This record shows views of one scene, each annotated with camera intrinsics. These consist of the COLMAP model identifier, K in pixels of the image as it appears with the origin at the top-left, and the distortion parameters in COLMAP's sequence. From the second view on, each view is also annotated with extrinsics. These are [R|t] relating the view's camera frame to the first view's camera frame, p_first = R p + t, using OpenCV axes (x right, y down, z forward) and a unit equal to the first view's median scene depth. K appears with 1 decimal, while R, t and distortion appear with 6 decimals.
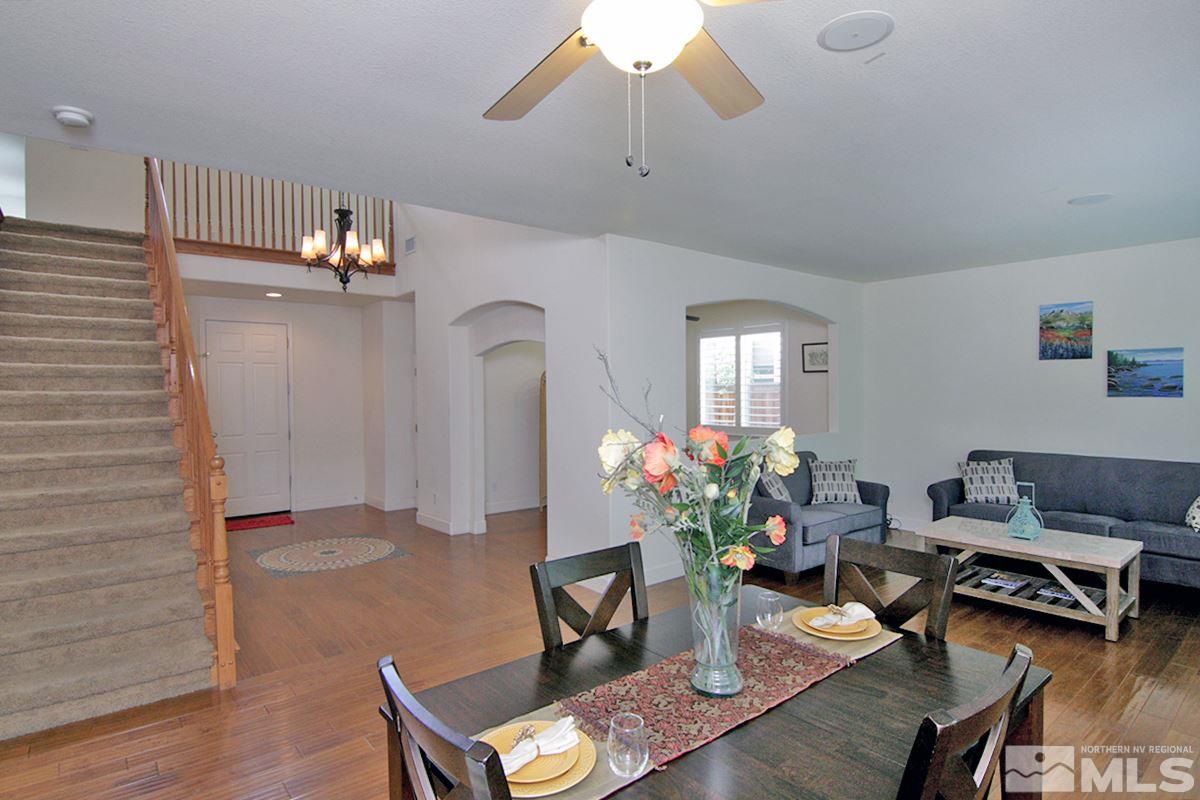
lens RADIAL K [[634.9, 0, 603.1], [0, 634.9, 405.6], [0, 0, 1]] dist [-0.004510, -0.014168]
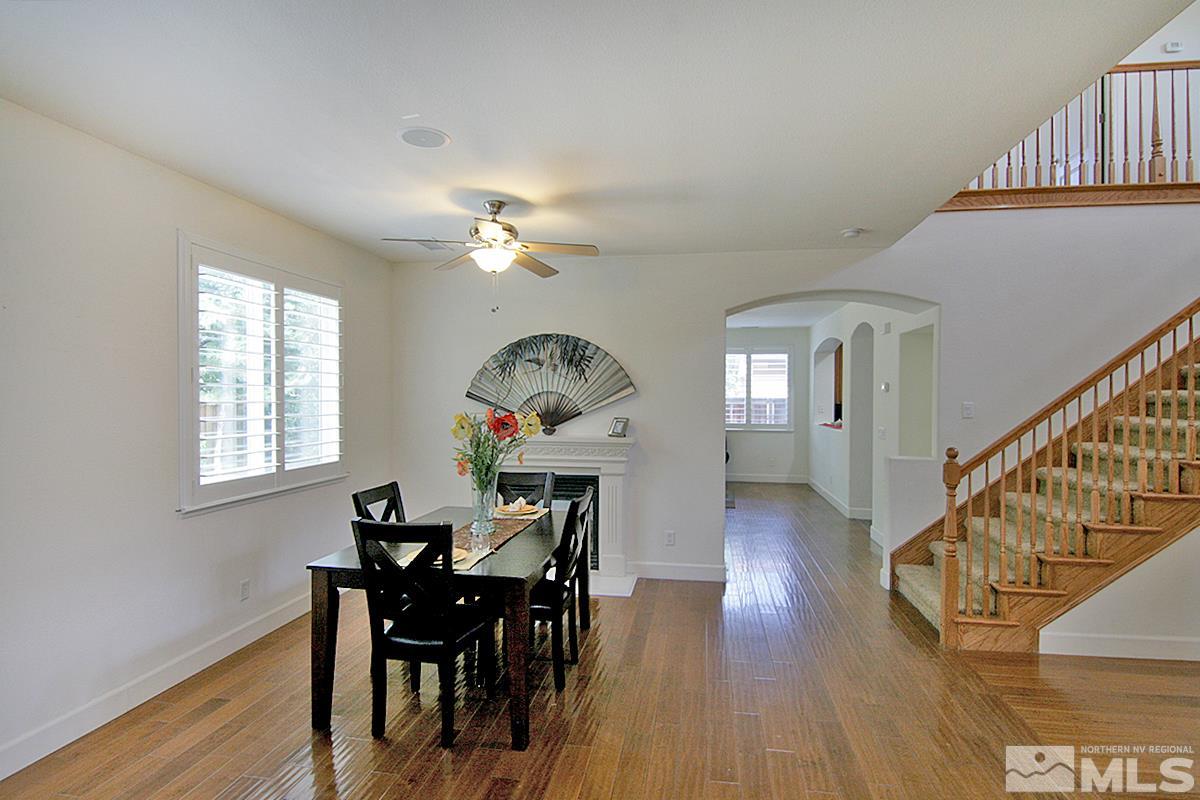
lens RADIAL K [[626.8, 0, 597.6], [0, 626.8, 395.7], [0, 0, 1]] dist [-0.000484, -0.018168]
pose [[-0.648206, 0.002094, 0.761463, -0.462498], [0.018727, 0.999738, 0.013193, -0.040804], [-0.761235, 0.022812, -0.648075, 1.669415]]
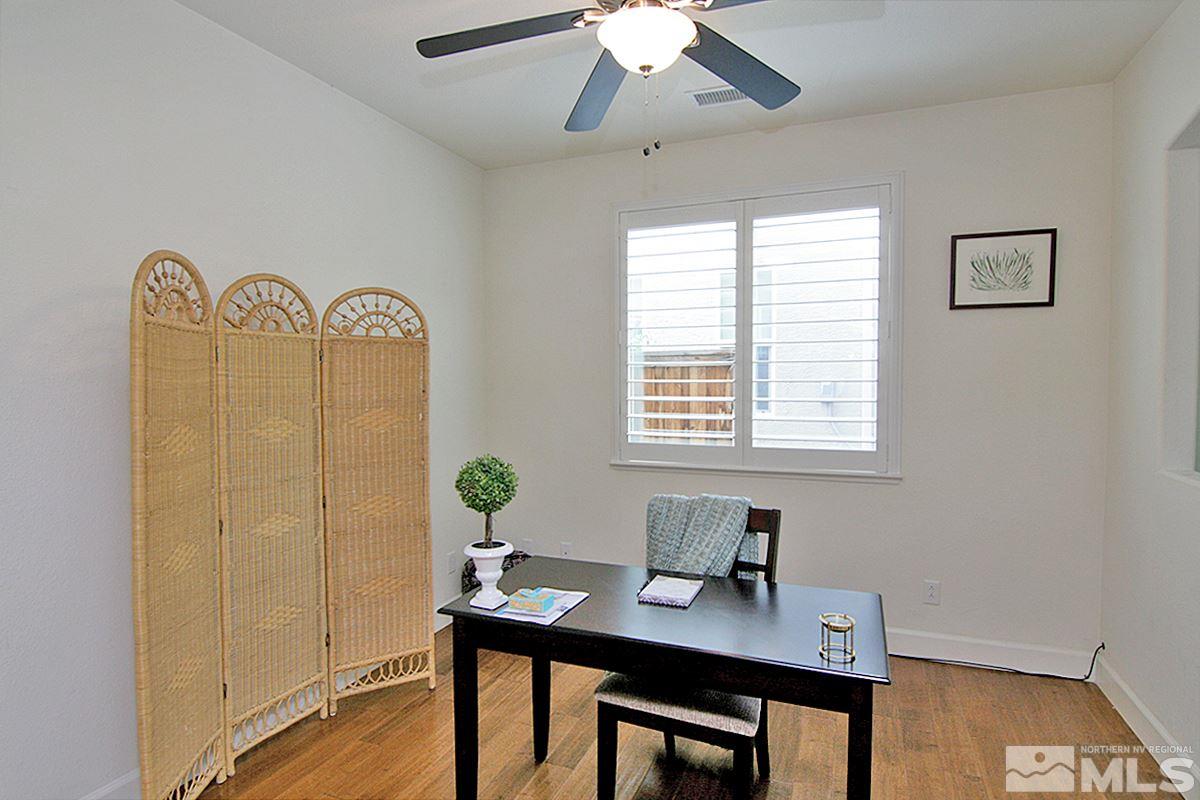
lens RADIAL K [[626.8, 0, 597.6], [0, 626.8, 395.7], [0, 0, 1]] dist [-0.000484, -0.018168]
pose [[0.885329, -0.009122, 0.464876, -0.076205], [0.009998, 0.999950, 0.000581, -0.001591], [-0.464858, 0.004134, 0.885376, 1.027925]]
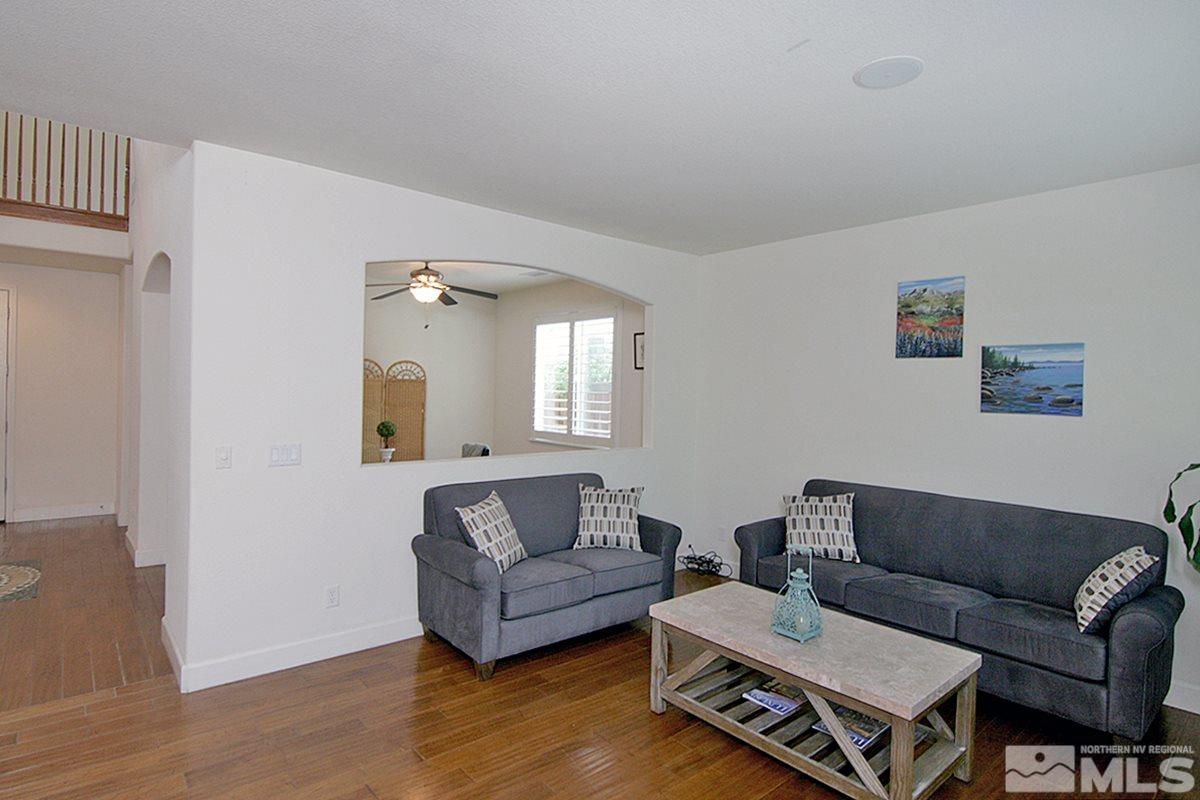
lens RADIAL K [[626.8, 0, 597.6], [0, 626.8, 395.7], [0, 0, 1]] dist [-0.000484, -0.018168]
pose [[0.999456, 0.031842, 0.008570, 0.356166], [-0.031714, 0.999388, -0.014729, -0.008290], [-0.009034, 0.014450, 0.999855, 0.298020]]
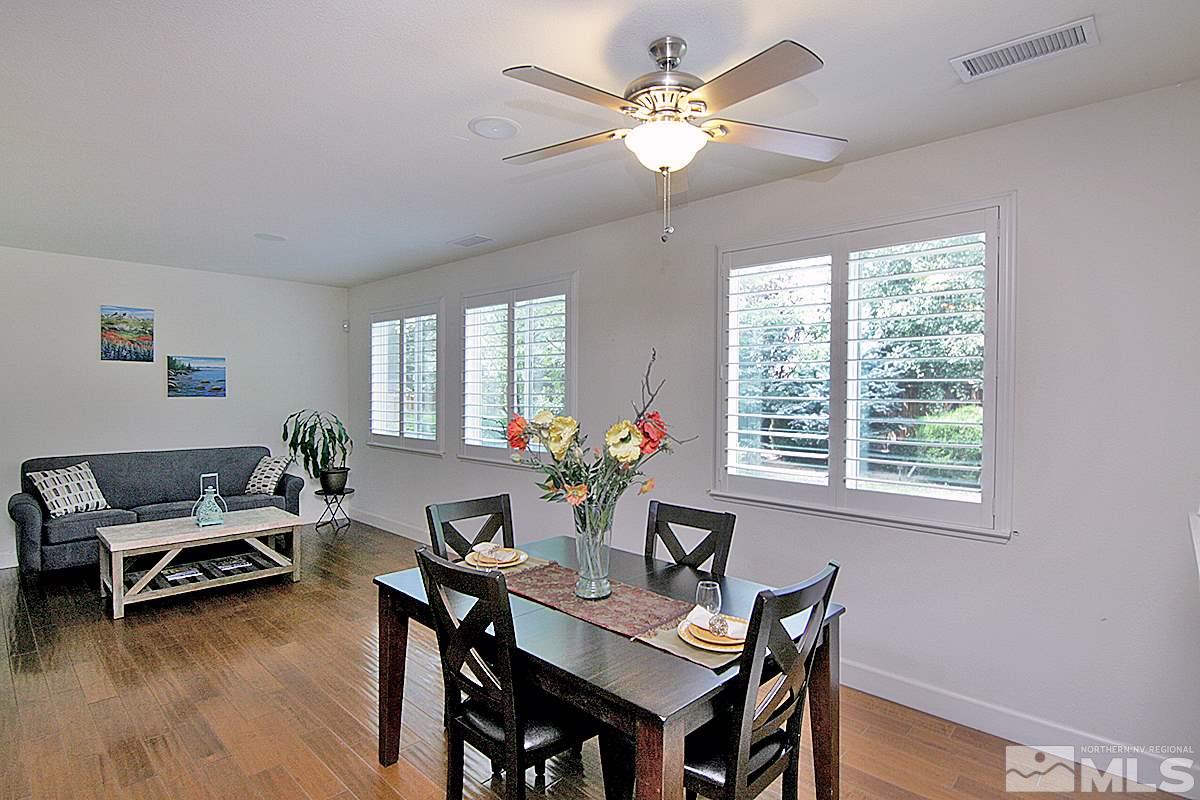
lens RADIAL K [[616.3, 0, 600.0], [0, 616.3, 400.0], [0, 0, 1]] dist [-0.001061, -0.000308]
pose [[-0.107895, -0.008106, 0.994129, -0.364660], [0.021131, 0.999722, 0.010445, -0.003421], [-0.993938, 0.022134, -0.107694, 0.337677]]
